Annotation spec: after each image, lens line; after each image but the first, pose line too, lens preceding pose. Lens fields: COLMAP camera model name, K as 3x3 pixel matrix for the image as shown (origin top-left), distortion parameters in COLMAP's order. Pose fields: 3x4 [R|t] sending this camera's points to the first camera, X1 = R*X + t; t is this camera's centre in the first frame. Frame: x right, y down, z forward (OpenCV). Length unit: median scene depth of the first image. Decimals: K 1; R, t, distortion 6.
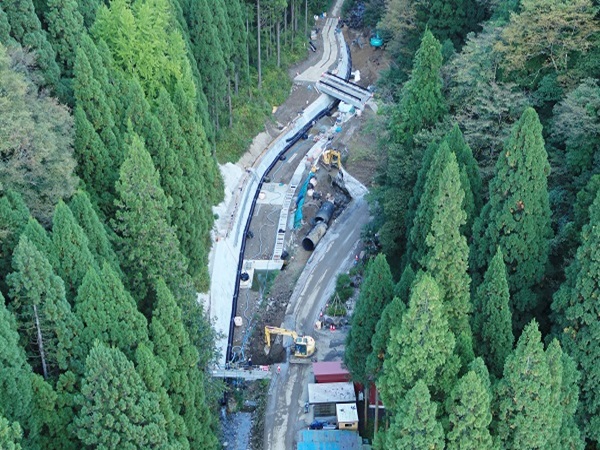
lens RADIAL K [[806.0, 0, 298.2], [0, 806.0, 224.6], [0, 0, 1]] dist [0.007516, -0.007168]
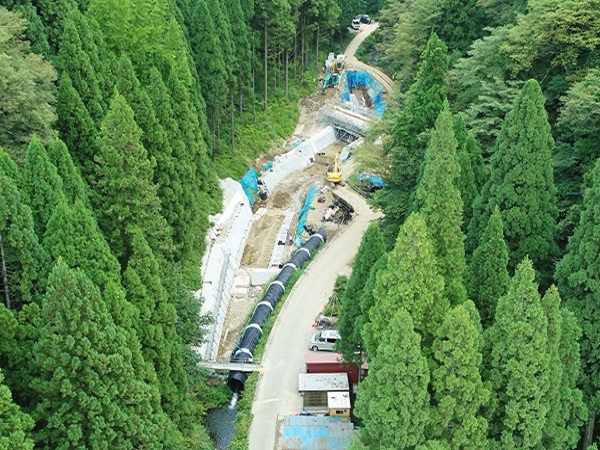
lens RADIAL K [[839.8, 0, 301.2], [0, 839.8, 243.2], [0, 0, 1]] dist [-0.002465, 0.002333]
pose [[0.999706, 0.012409, -0.020826, 0.038232], [-0.014146, 0.996243, -0.085439, 0.146878], [0.019687, 0.085708, 0.996126, 0.015663]]
